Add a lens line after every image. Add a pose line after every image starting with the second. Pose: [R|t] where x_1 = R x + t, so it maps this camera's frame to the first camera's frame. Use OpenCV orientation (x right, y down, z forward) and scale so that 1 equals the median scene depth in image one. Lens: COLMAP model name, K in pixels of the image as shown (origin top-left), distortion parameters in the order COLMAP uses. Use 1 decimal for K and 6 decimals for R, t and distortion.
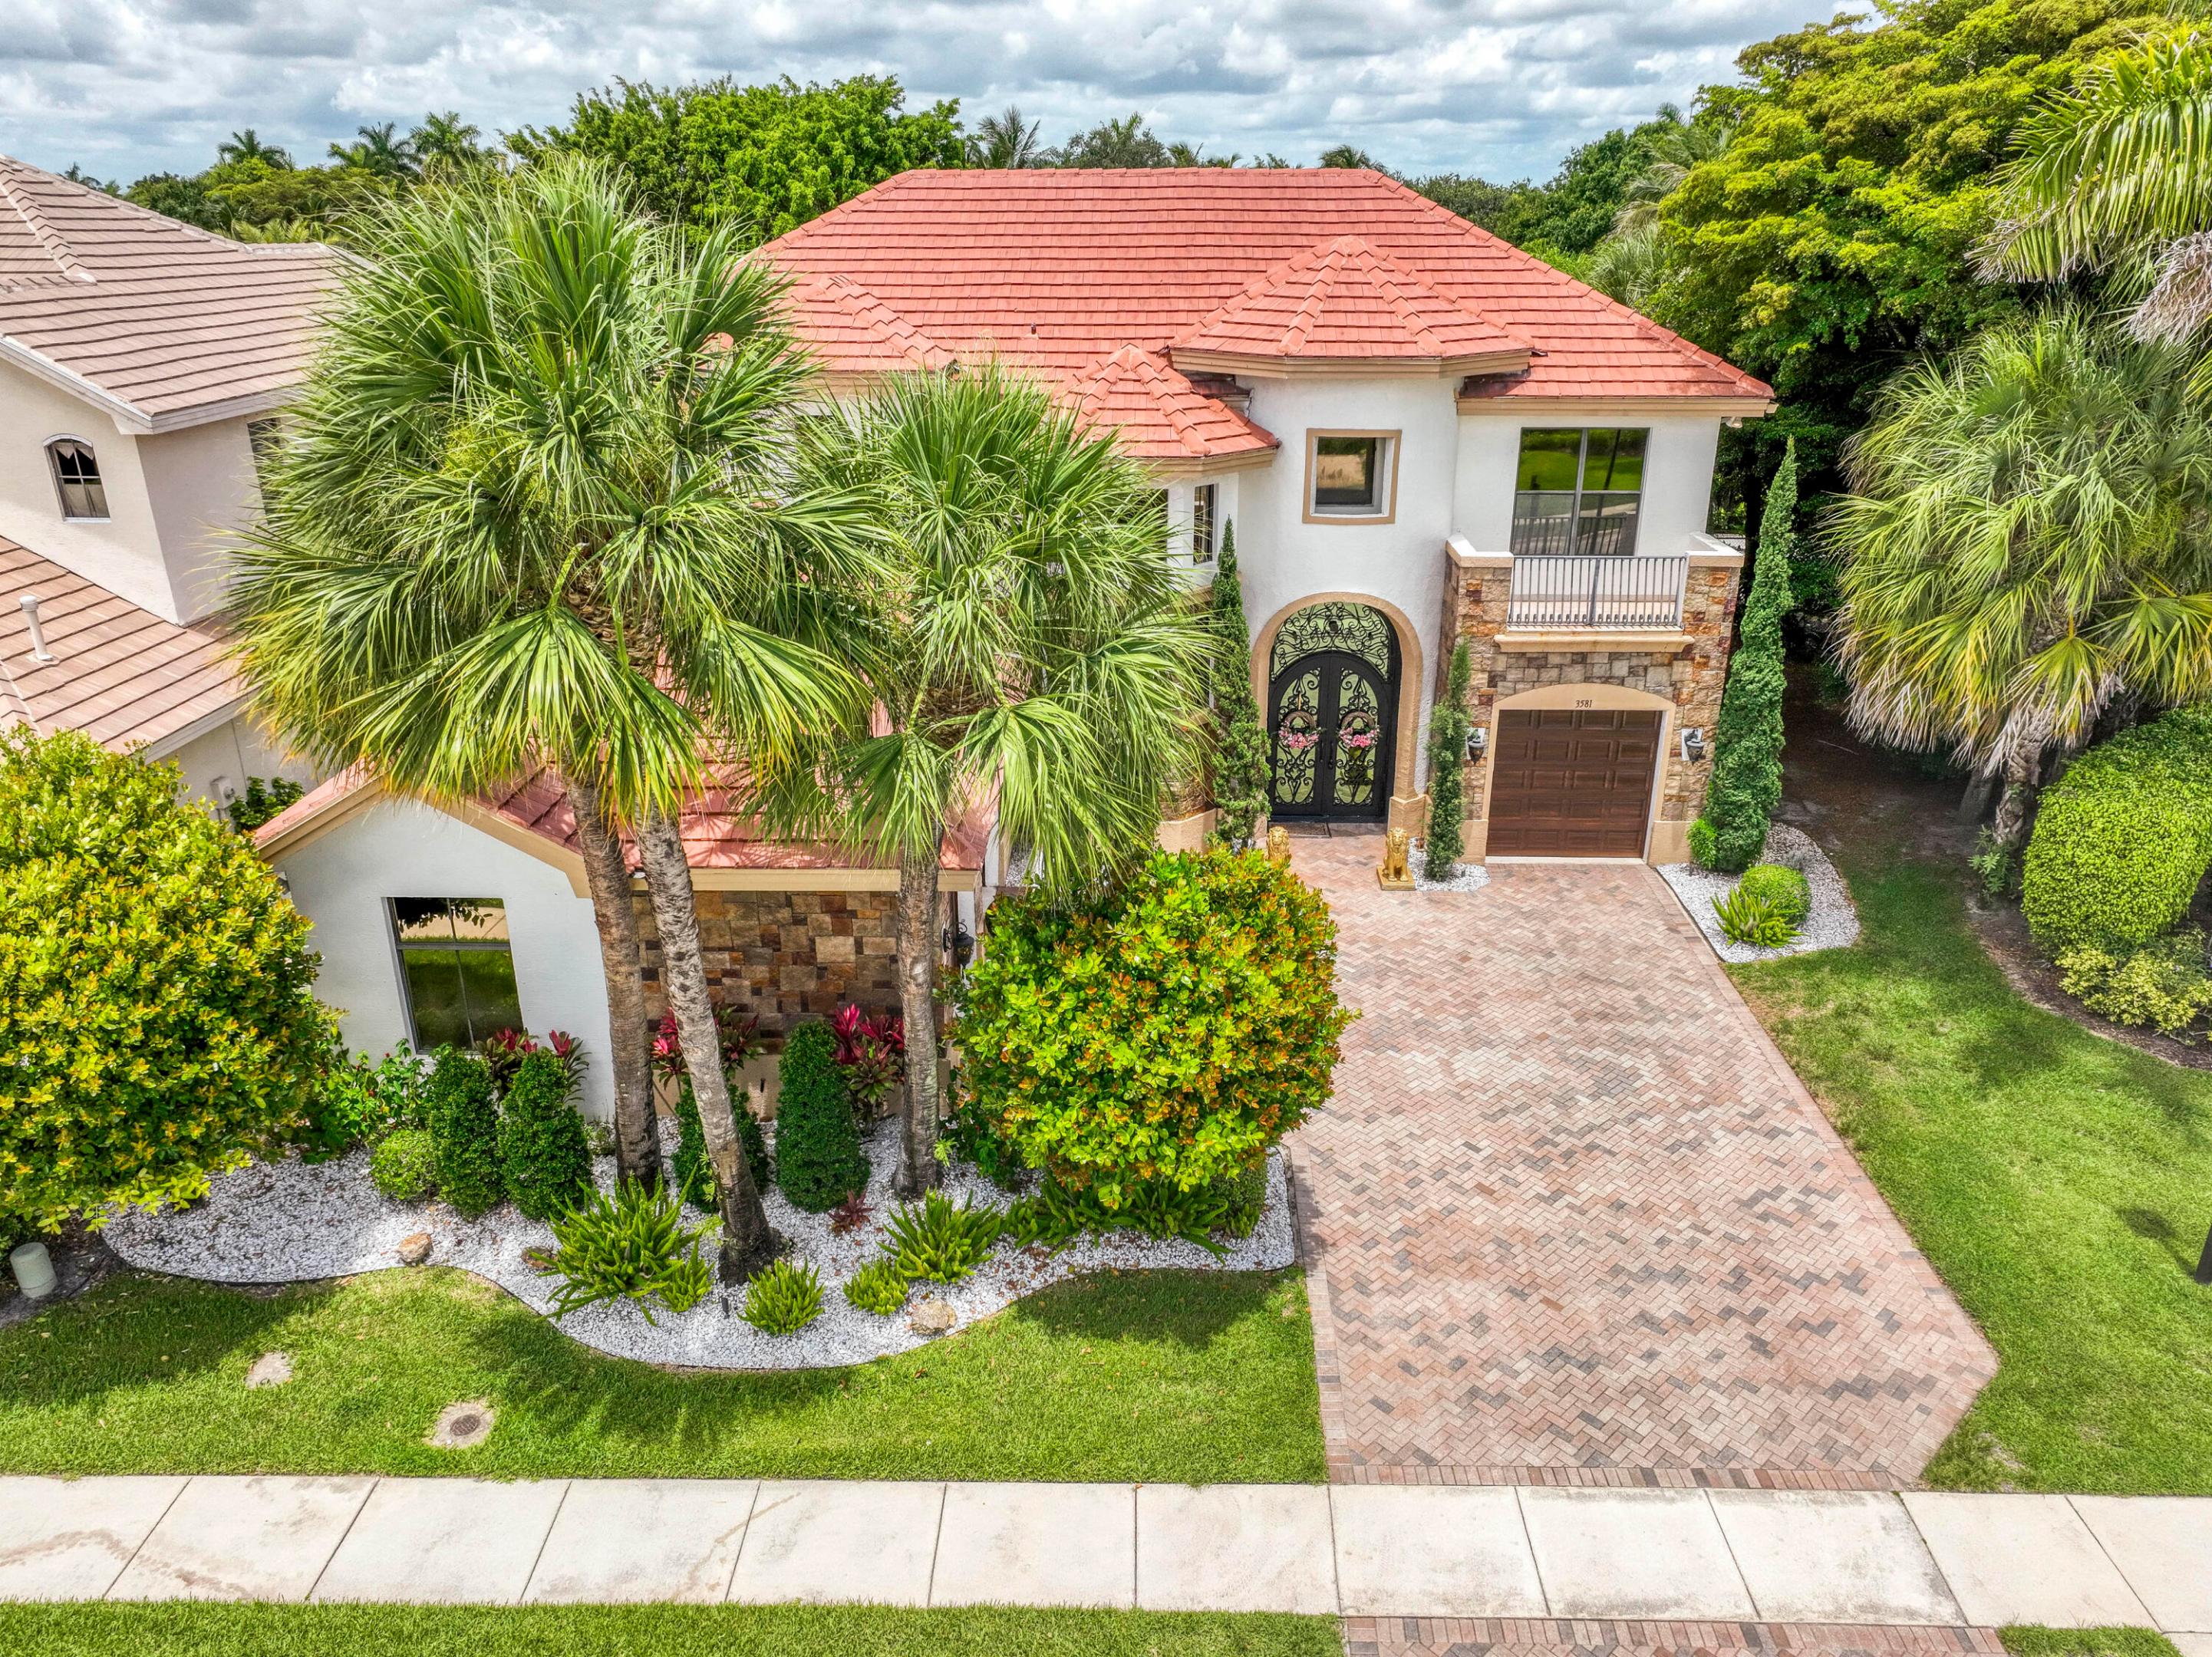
lens RADIAL K [[1553.0, 0, 1108.8], [0, 1553.0, 831.0], [0, 0, 1]] dist [-0.005217, 0.021110]
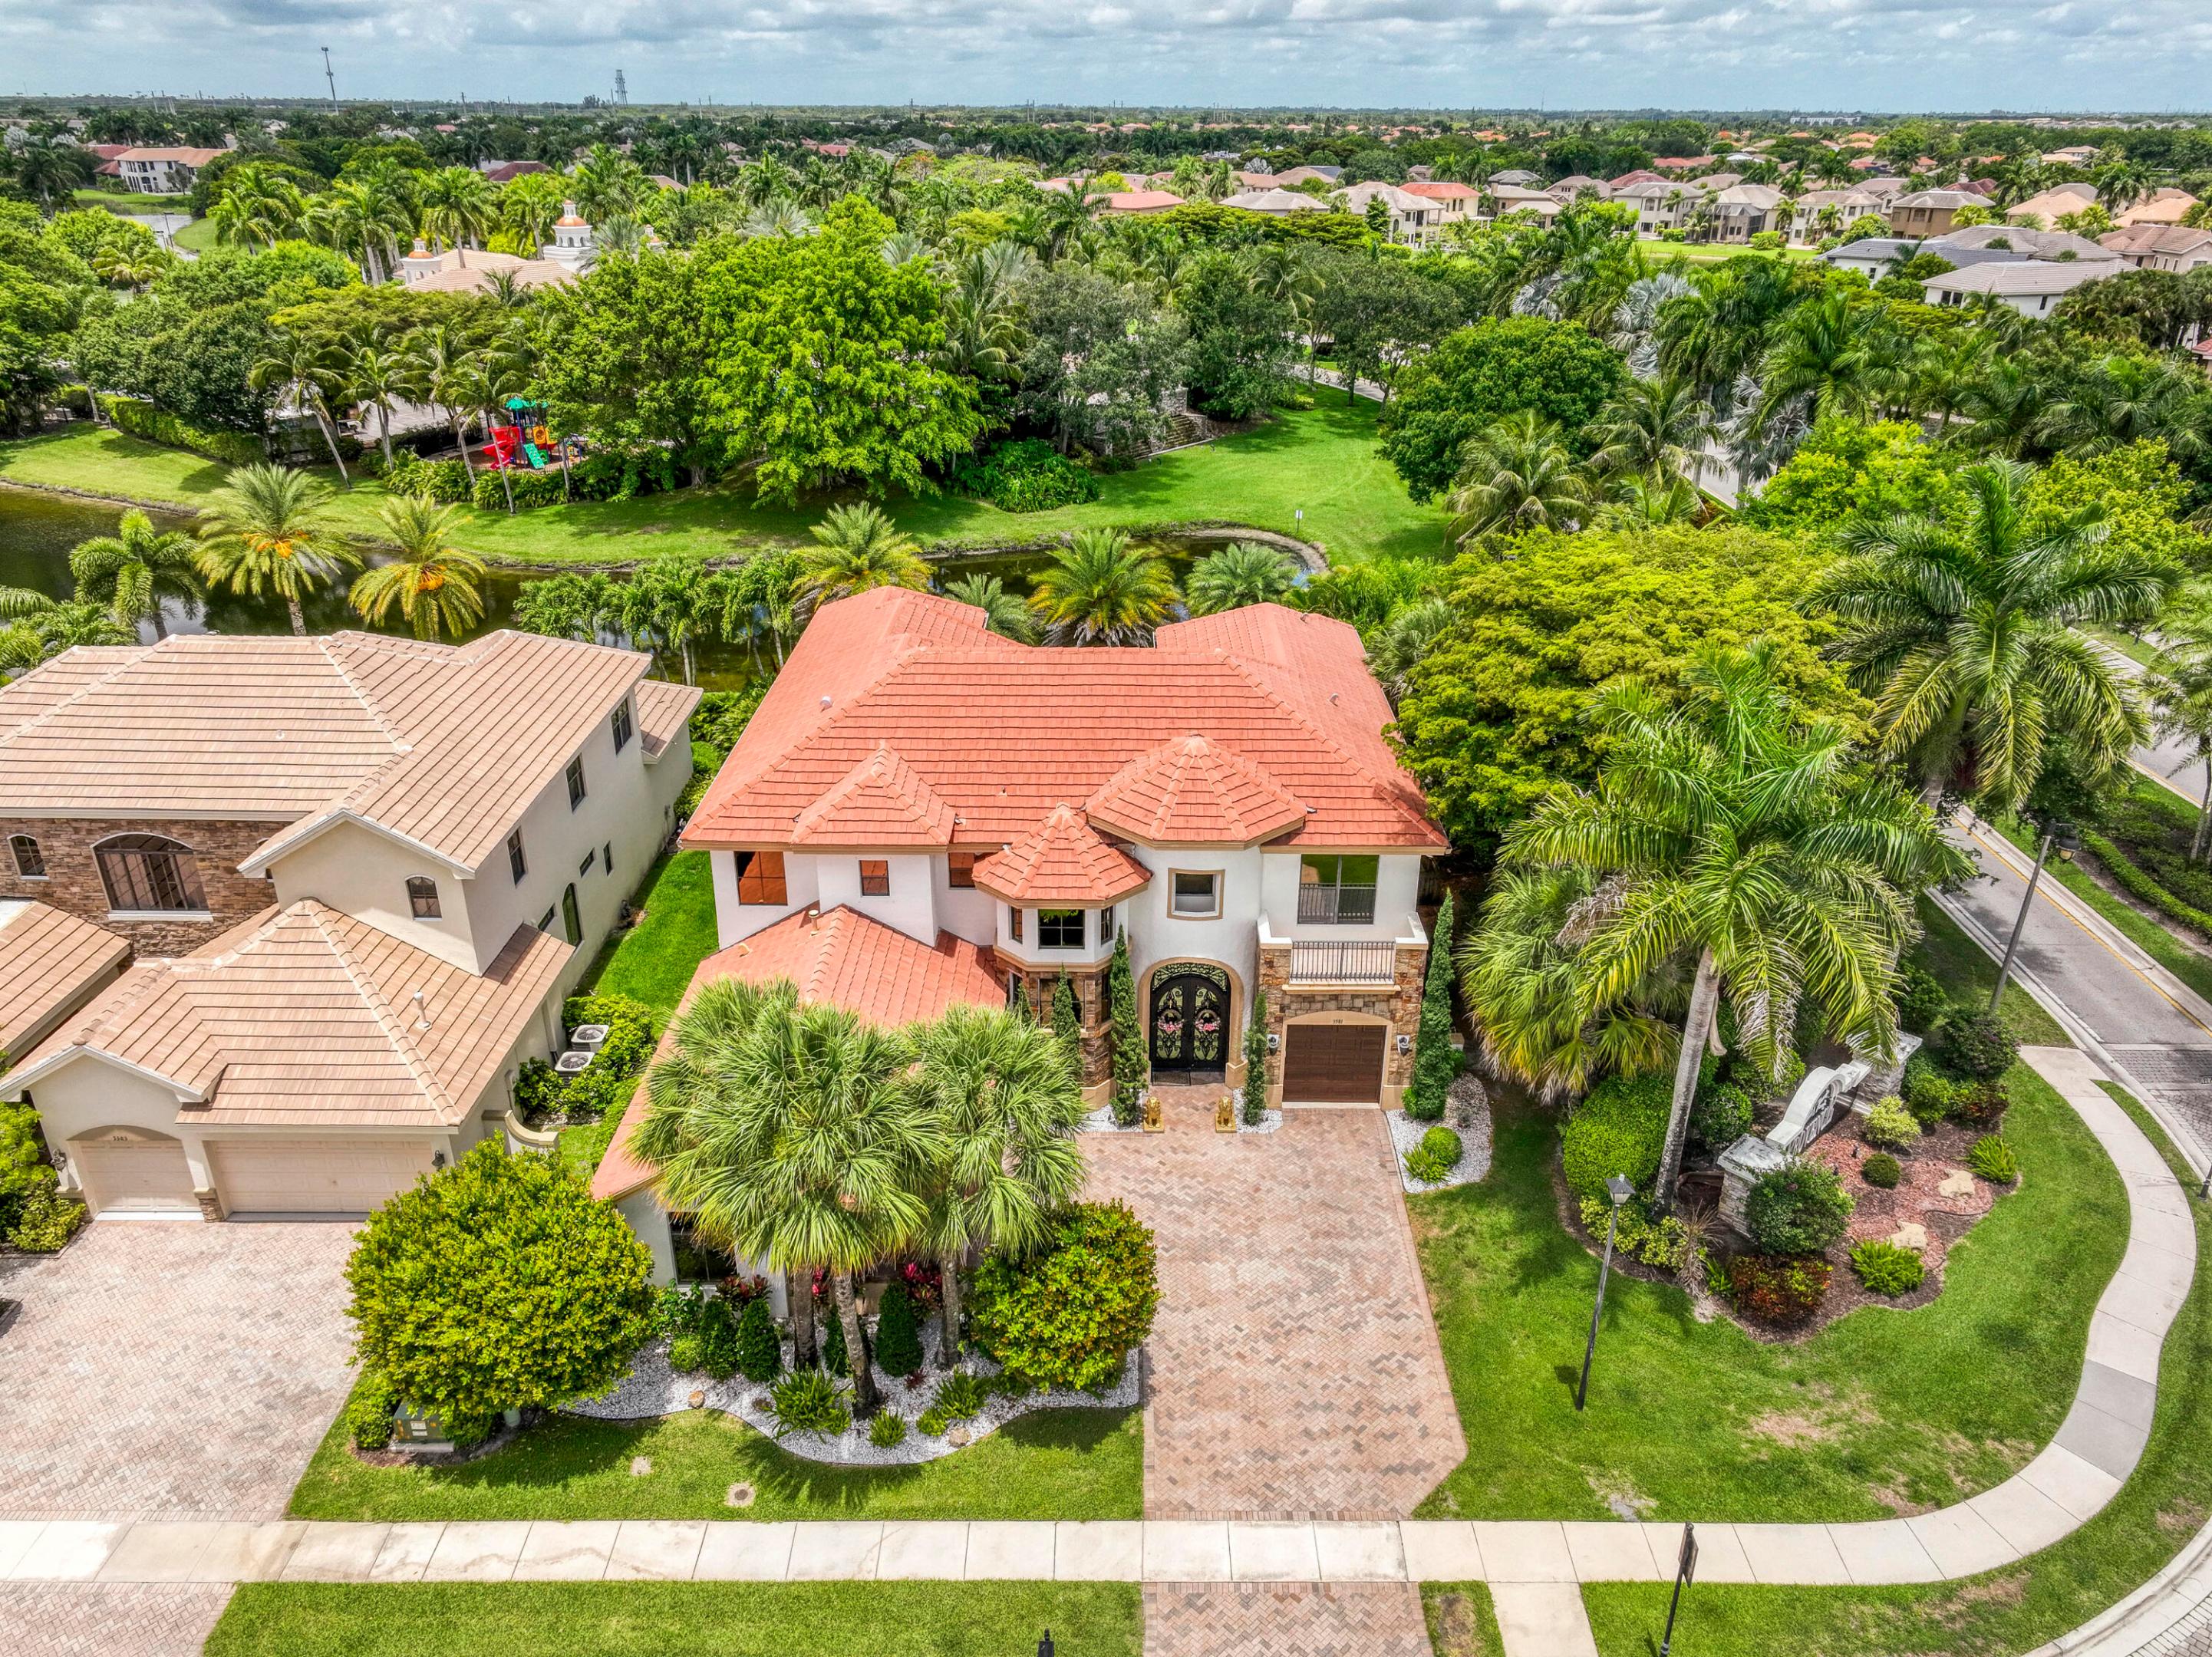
lens RADIAL K [[1553.0, 0, 1108.8], [0, 1553.0, 831.0], [0, 0, 1]] dist [-0.005217, 0.021110]
pose [[0.999749, -0.002149, 0.022299, 0.029737], [0.000884, 0.998397, 0.056596, -0.444923], [-0.022384, -0.056562, 0.998148, -0.746161]]
